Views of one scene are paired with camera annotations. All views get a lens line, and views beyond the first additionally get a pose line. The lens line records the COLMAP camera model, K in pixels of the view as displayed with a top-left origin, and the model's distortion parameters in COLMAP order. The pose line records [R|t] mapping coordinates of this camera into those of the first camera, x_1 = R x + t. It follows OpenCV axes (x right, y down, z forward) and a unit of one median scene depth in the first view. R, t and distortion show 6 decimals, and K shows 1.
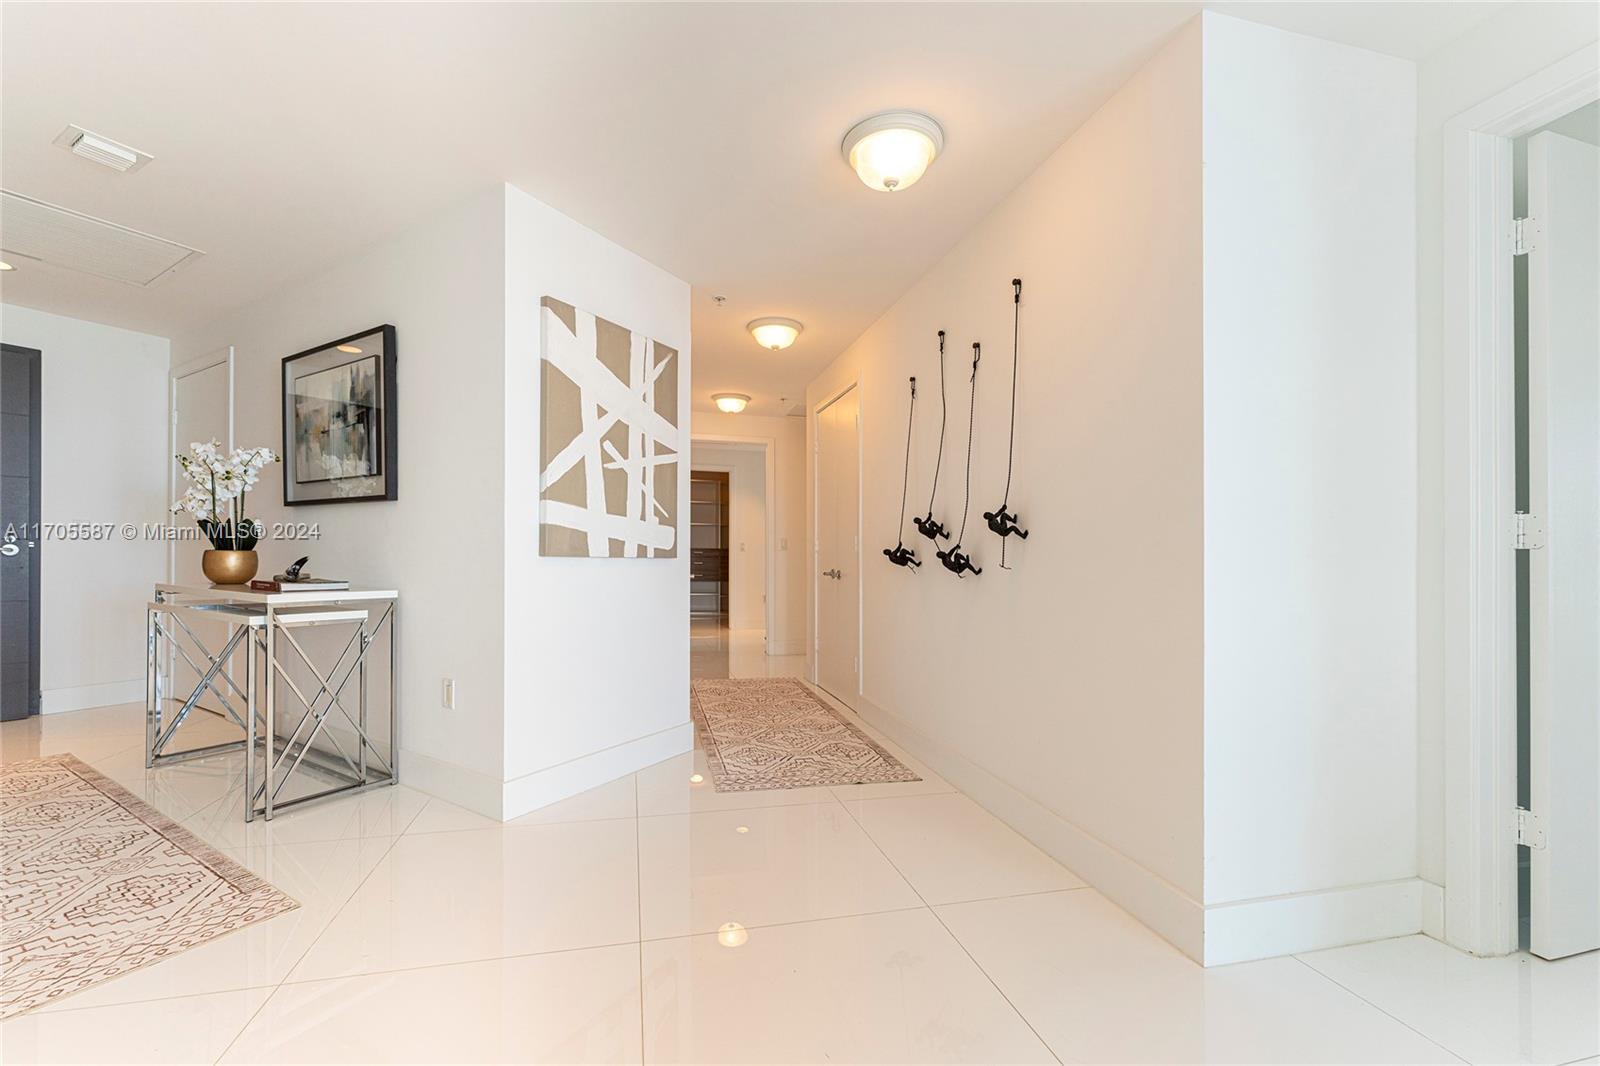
lens RADIAL K [[645.5, 0, 786.5], [0, 645.5, 552.8], [0, 0, 1]] dist [0.001243, 0.000311]
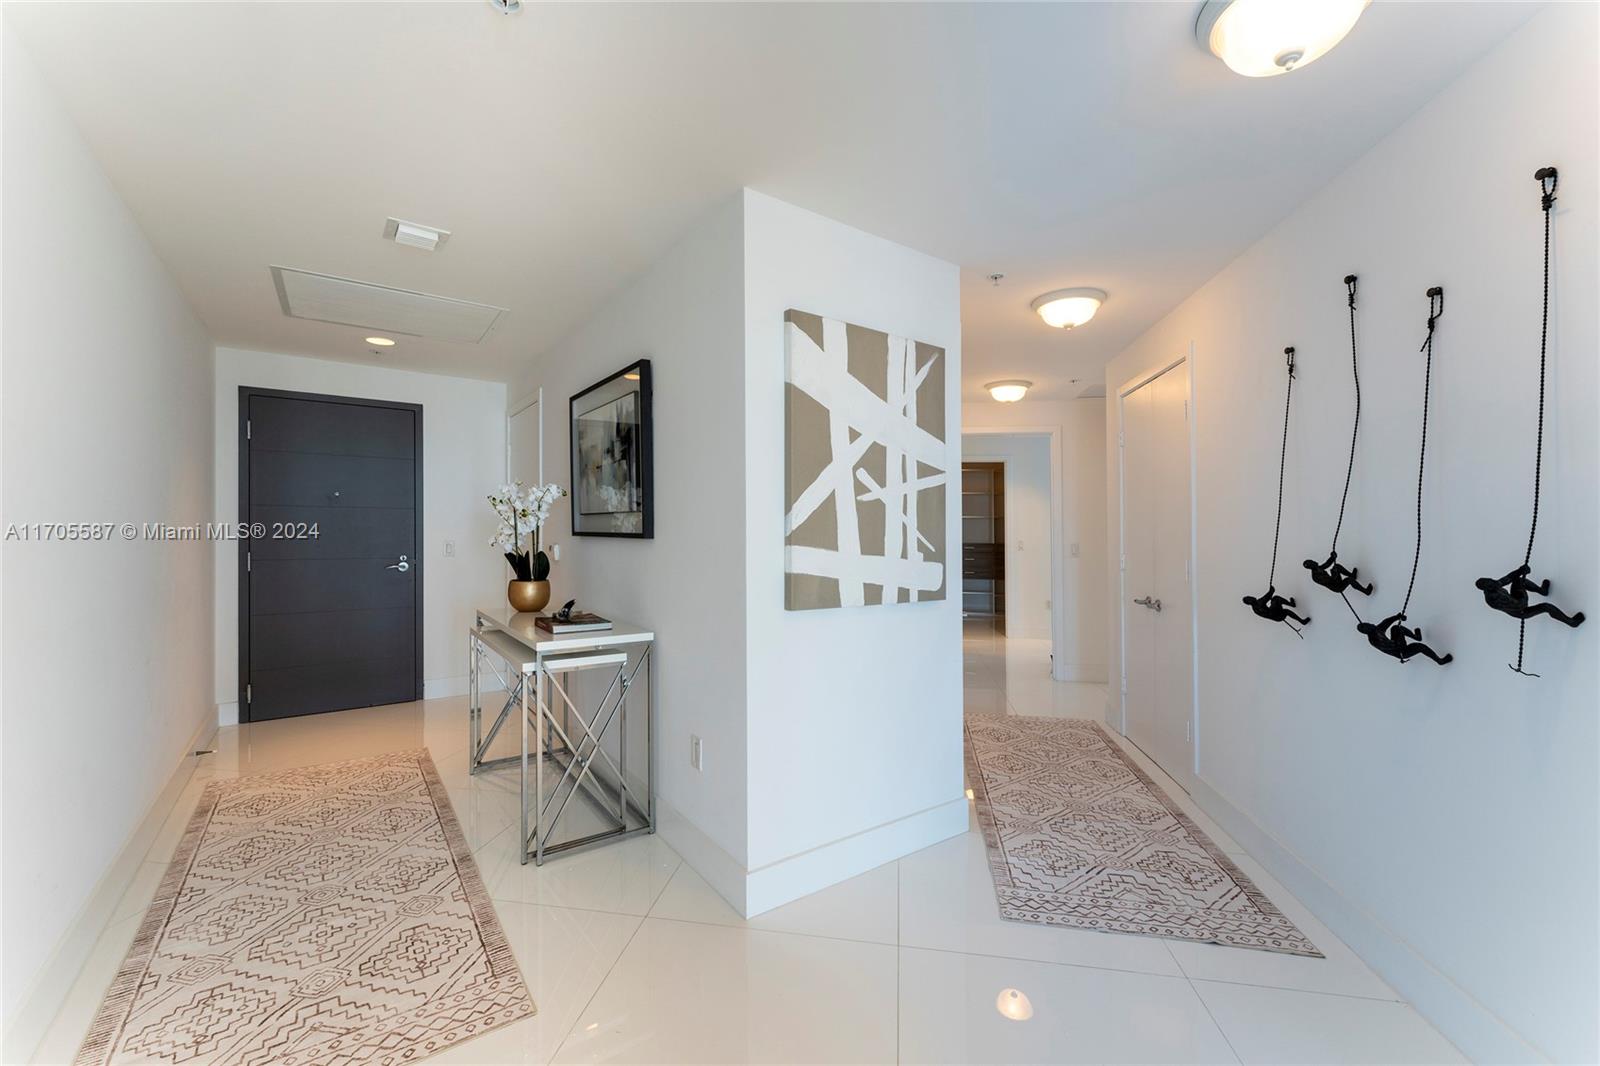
lens RADIAL K [[645.5, 0, 799.0], [0, 645.5, 523.5], [0, 0, 1]] dist [0.000638, -0.000018]
pose [[0.923731, -0.010044, -0.382910, -0.028886], [0.006140, 0.999916, -0.011417, -0.087184], [0.382993, 0.008195, 0.923715, 0.180555]]
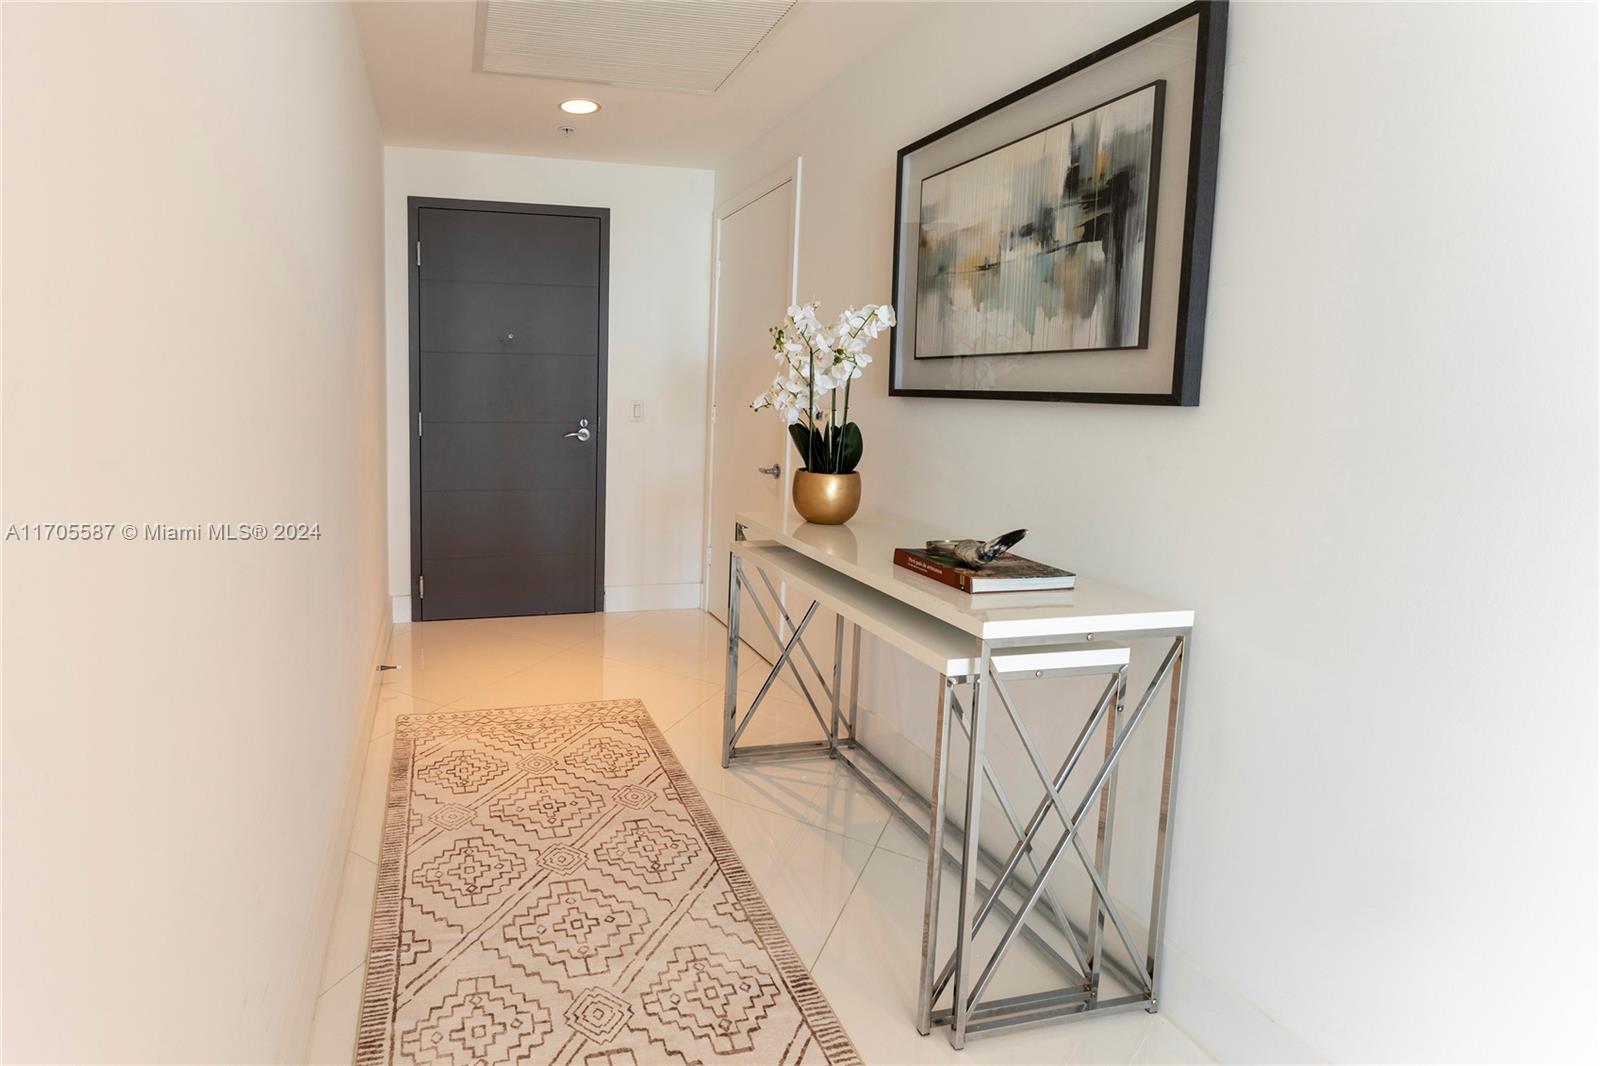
lens RADIAL K [[782.3, 0, 608.7], [0, 782.3, 442.8], [0, 0, 1]] dist [-0.000687, -0.000051]
pose [[0.690681, 0.052737, -0.721234, -0.471988], [-0.007014, 0.997779, 0.066242, -0.084645], [0.723125, -0.040693, 0.689517, 0.324863]]
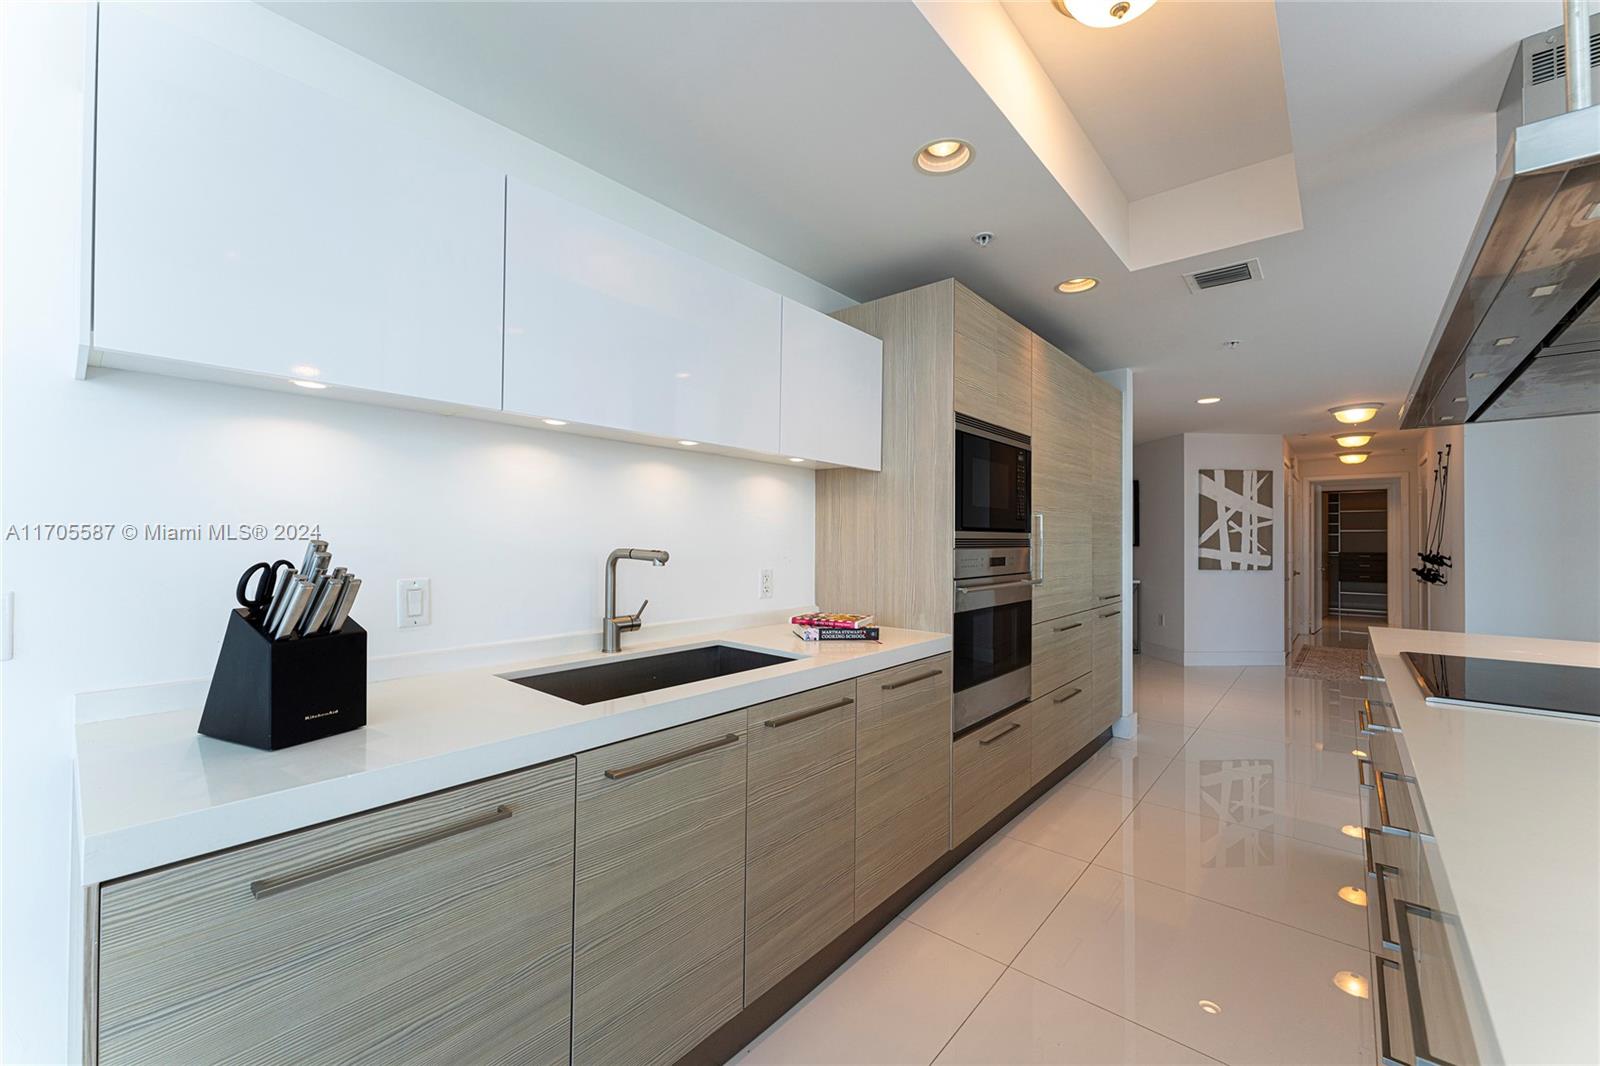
lens RADIAL K [[630.6, 0, 797.5], [0, 630.6, 550.2], [0, 0, 1]] dist [0.000802, 0.000168]
pose [[0.583251, 0.001443, -0.812291, 0.634957], [0.006164, 0.999962, 0.006202, -0.084733], [0.812269, -0.008624, 0.583220, -1.541158]]
